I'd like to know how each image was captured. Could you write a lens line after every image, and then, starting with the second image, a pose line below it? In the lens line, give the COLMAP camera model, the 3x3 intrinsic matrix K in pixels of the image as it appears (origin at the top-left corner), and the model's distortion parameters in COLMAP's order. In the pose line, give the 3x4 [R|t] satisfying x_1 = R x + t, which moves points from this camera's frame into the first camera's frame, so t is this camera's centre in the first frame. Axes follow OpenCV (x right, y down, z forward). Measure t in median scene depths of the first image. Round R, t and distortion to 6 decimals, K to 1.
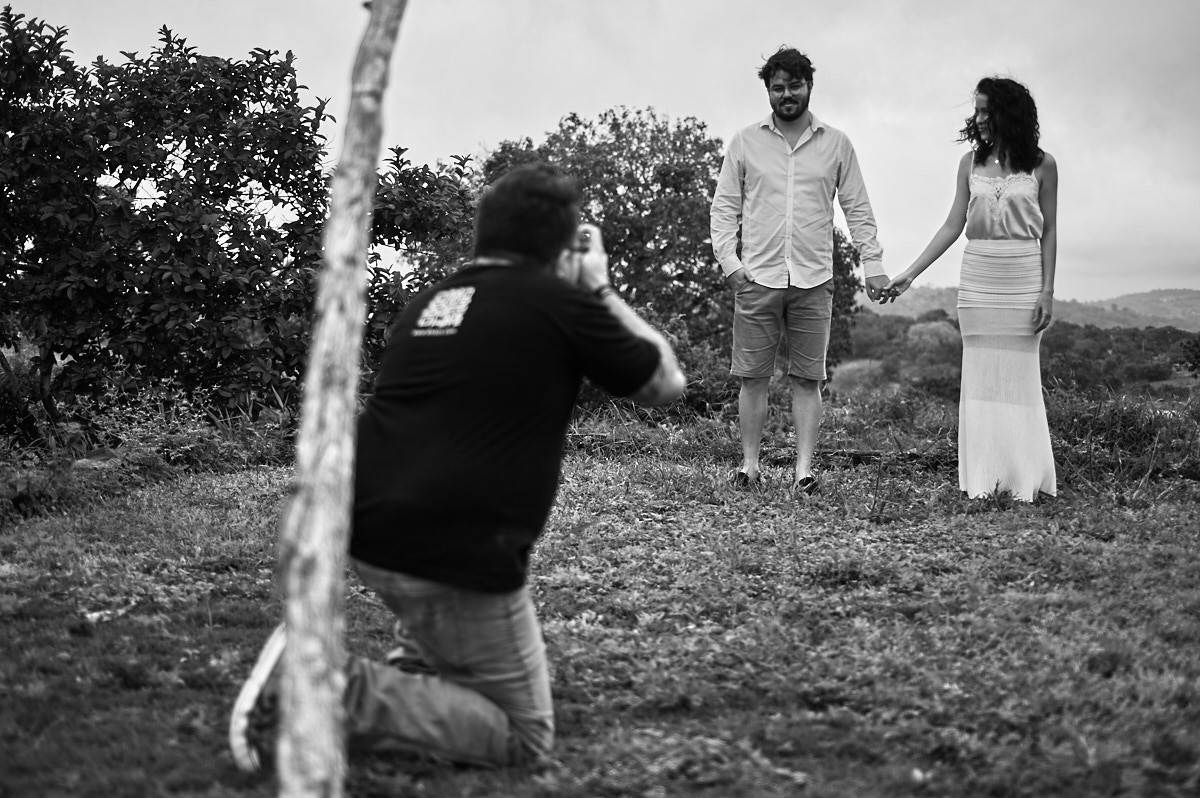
lens RADIAL K [[1939.0, 0, 600.0], [0, 1939.0, 399.0], [0, 0, 1]] dist [0.030482, 0.173888]
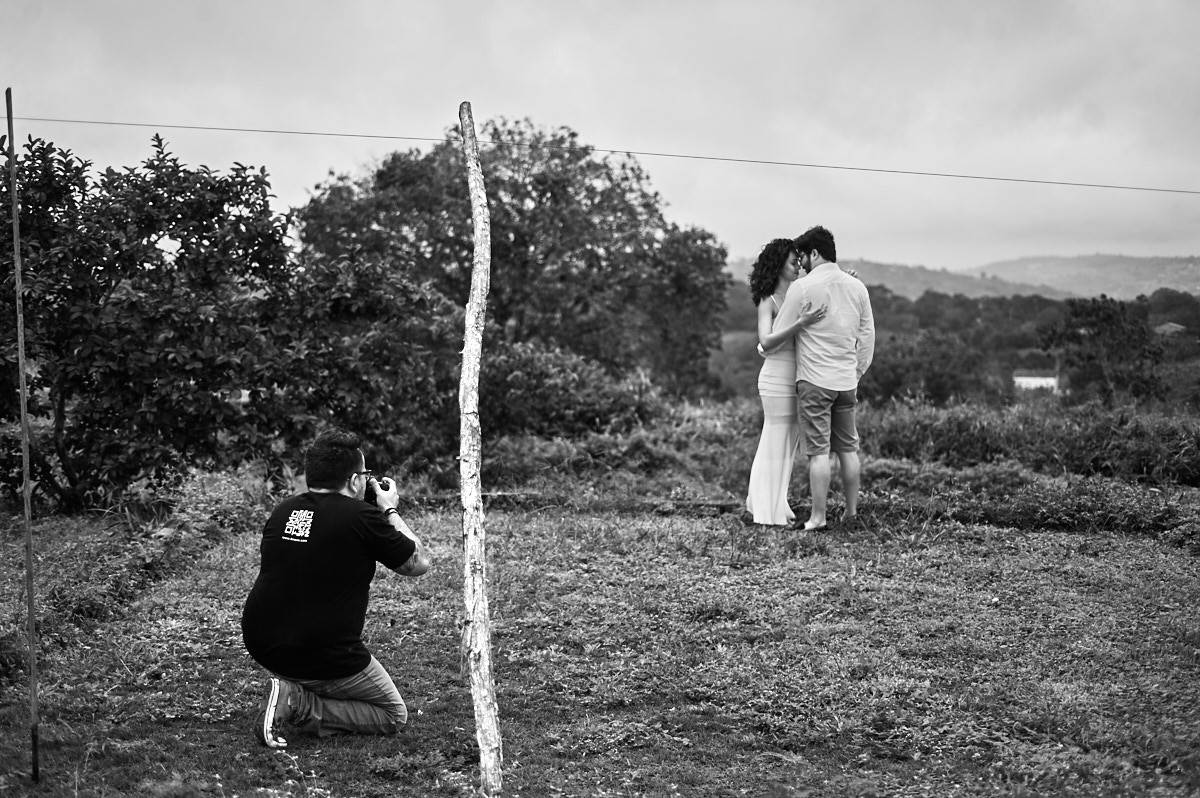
lens RADIAL K [[1939.0, 0, 600.0], [0, 1939.0, 399.0], [0, 0, 1]] dist [0.030482, 0.173888]
pose [[0.997868, -0.015863, 0.063313, -0.061371], [0.015026, 0.999794, 0.013675, -0.107148], [-0.063517, -0.012694, 0.997900, -0.563769]]
